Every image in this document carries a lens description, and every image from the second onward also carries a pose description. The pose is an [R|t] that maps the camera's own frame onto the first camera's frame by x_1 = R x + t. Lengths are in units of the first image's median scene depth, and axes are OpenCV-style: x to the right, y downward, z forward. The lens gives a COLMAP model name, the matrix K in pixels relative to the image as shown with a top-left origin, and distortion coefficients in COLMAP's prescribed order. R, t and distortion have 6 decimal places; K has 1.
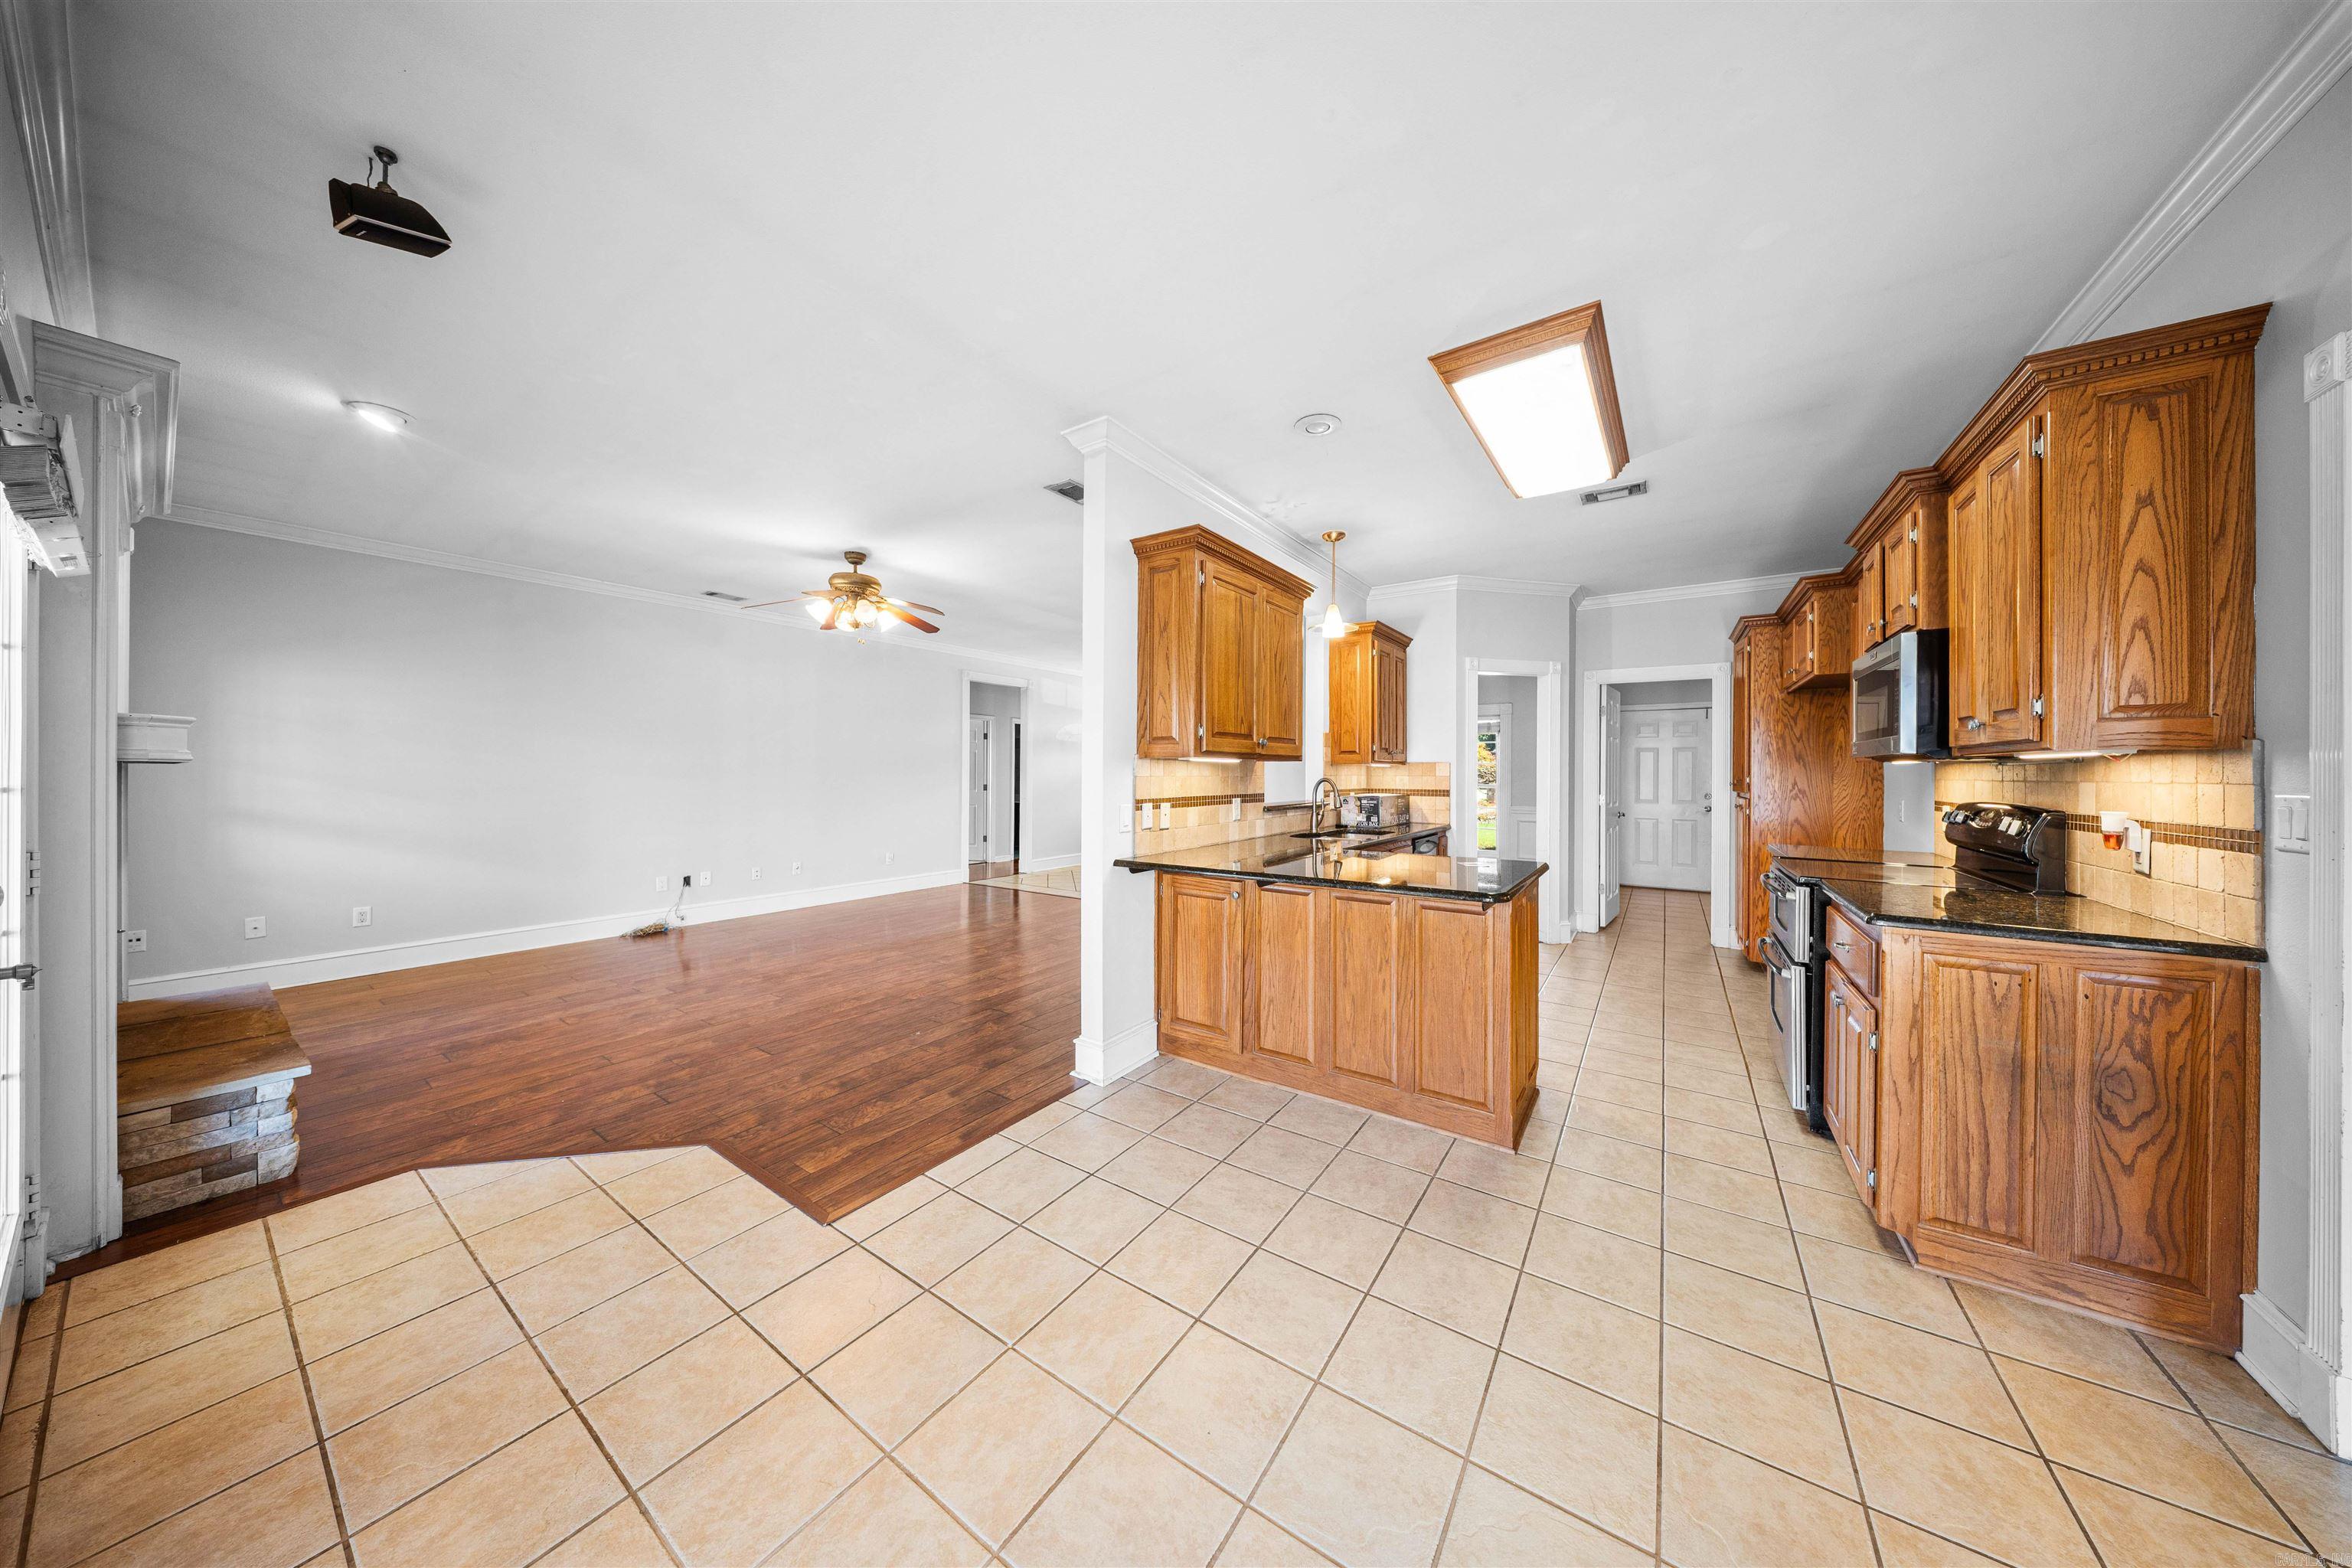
lens RADIAL K [[710.6, 0, 1191.7], [0, 710.6, 767.8], [0, 0, 1]] dist [0.000077, -0.001527]
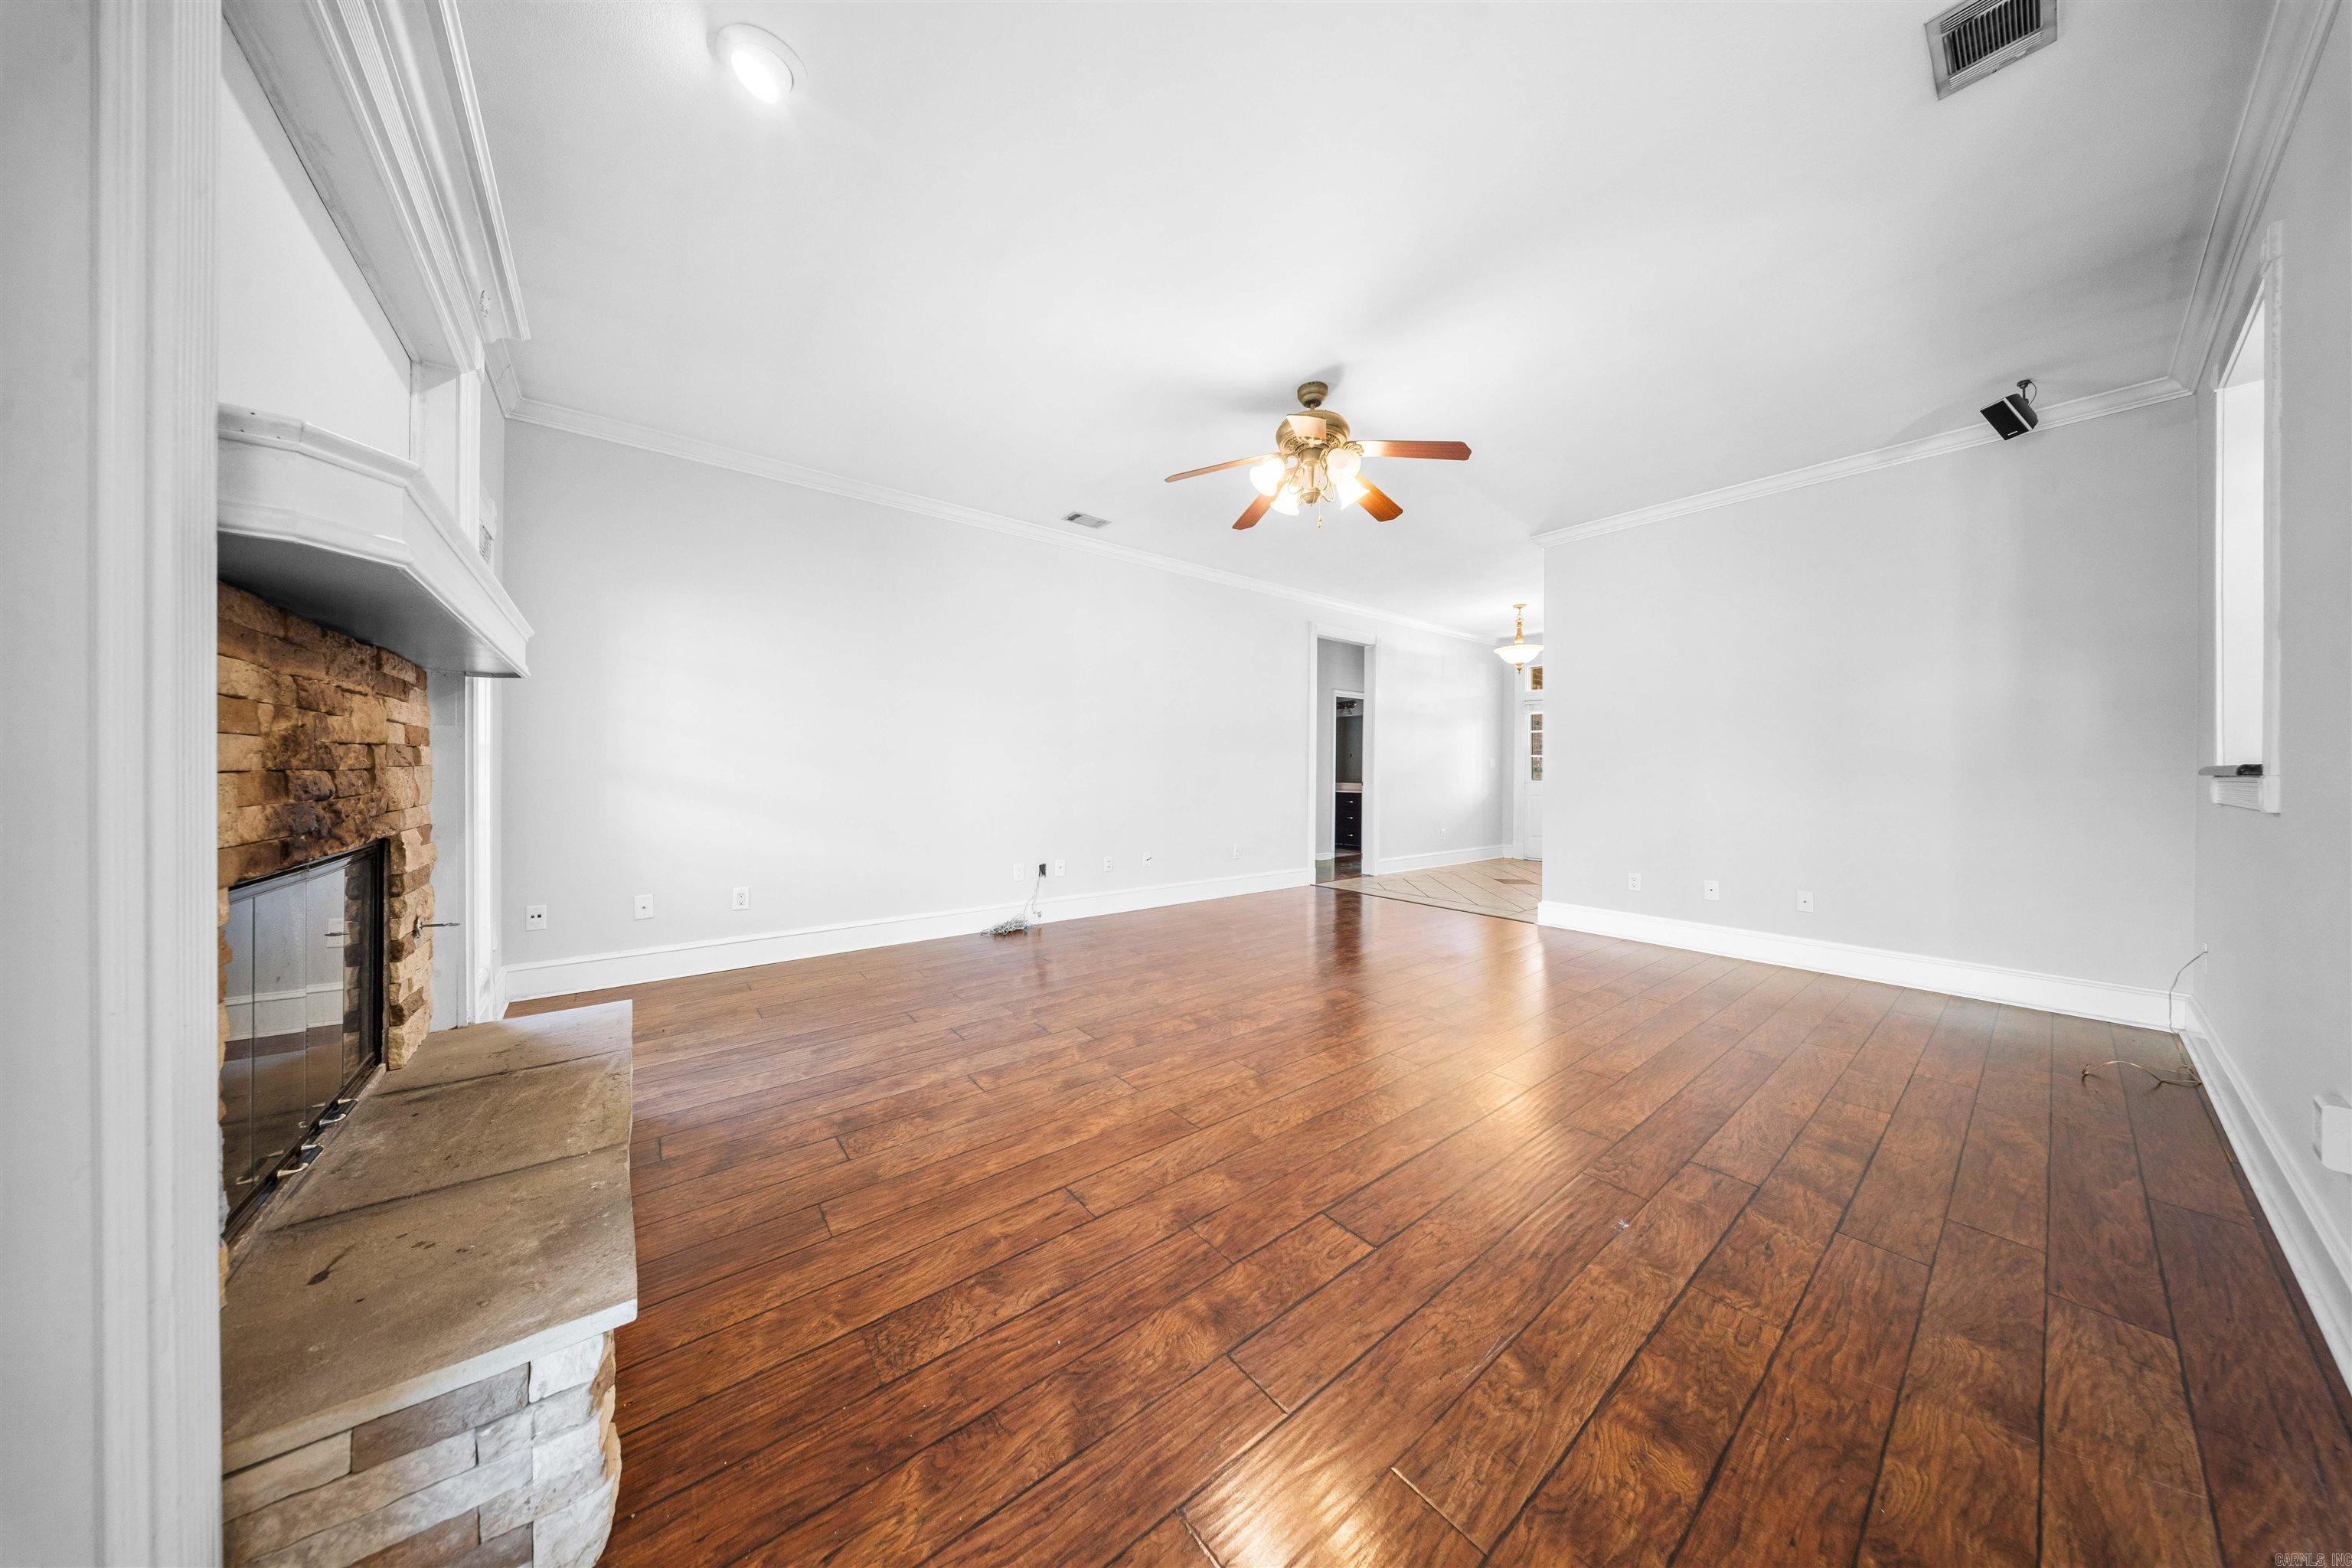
lens RADIAL K [[698.2, 0, 1179.4], [0, 698.2, 769.3], [0, 0, 1]] dist [0.000922, -0.000050]
pose [[0.953214, 0.002612, -0.302285, -0.631518], [-0.001552, 0.999992, 0.003746, 0.077640], [0.302292, -0.003102, 0.953210, 0.545861]]
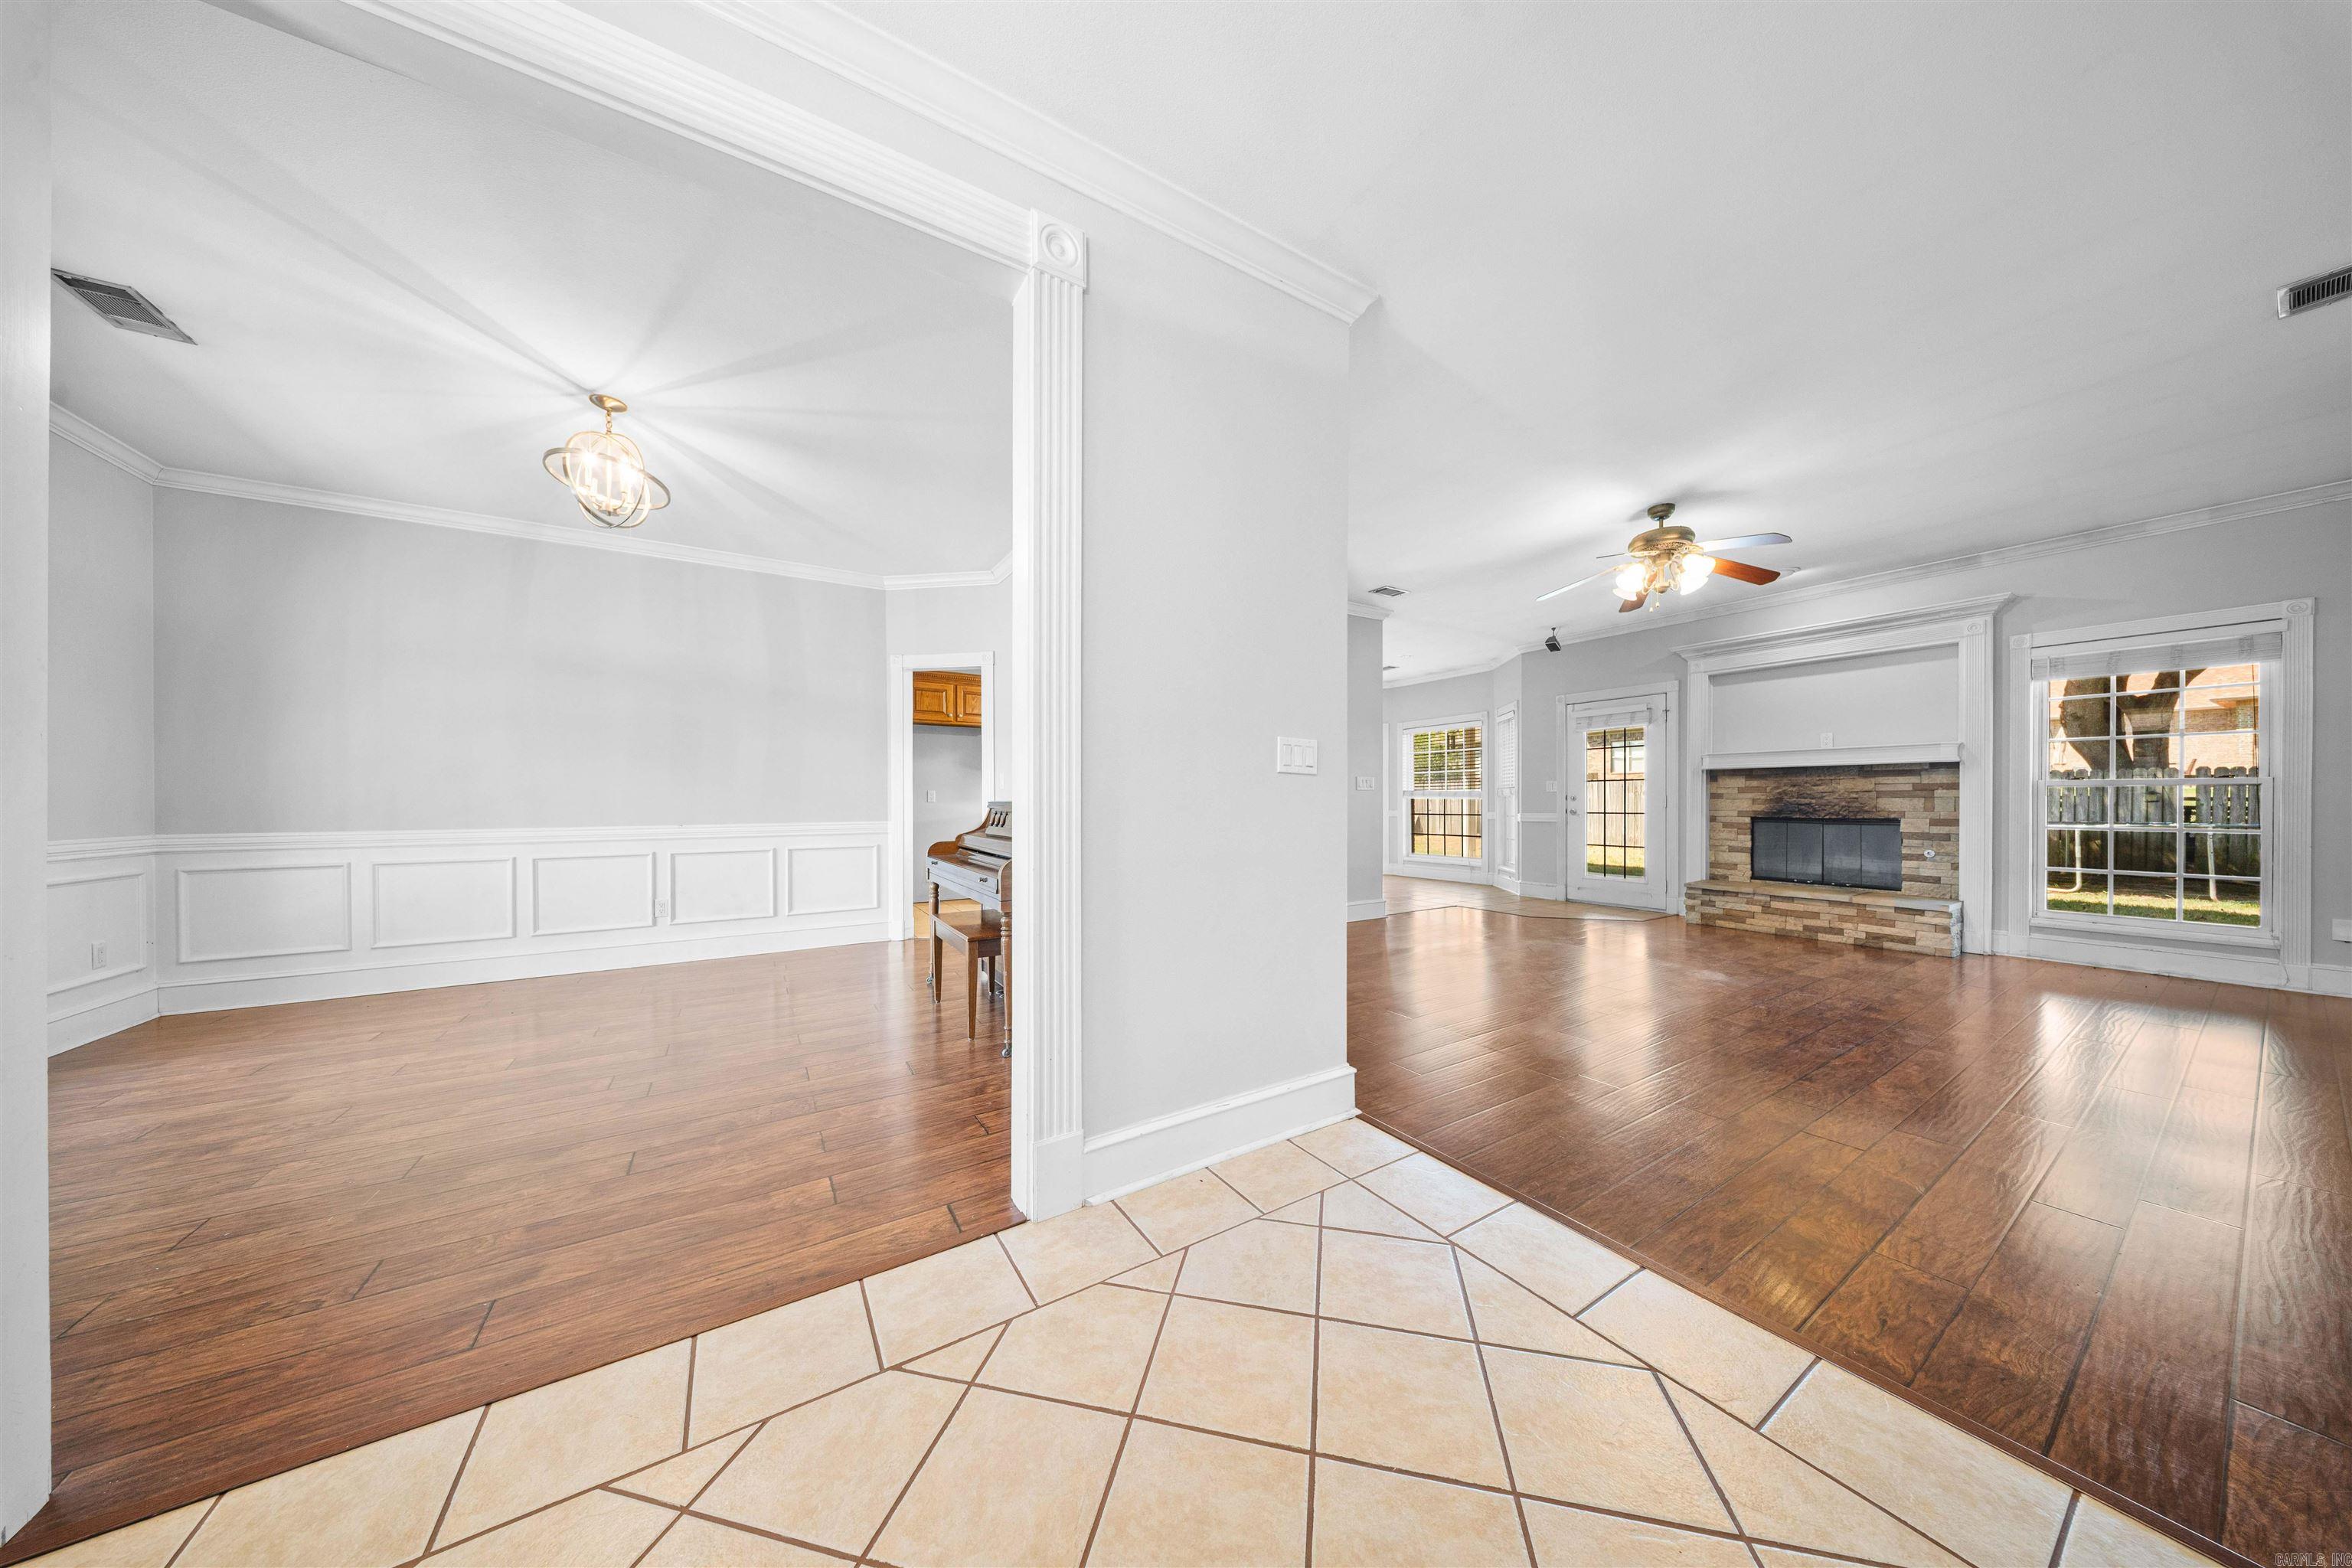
lens RADIAL K [[698.6, 0, 1167.8], [0, 698.6, 802.8], [0, 0, 1]] dist [-0.002177, -0.000275]
pose [[-0.908147, -0.001852, 0.418648, -0.451918], [-0.002261, 0.999997, -0.000480, 0.096518], [-0.418646, -0.001383, -0.908148, 3.272619]]
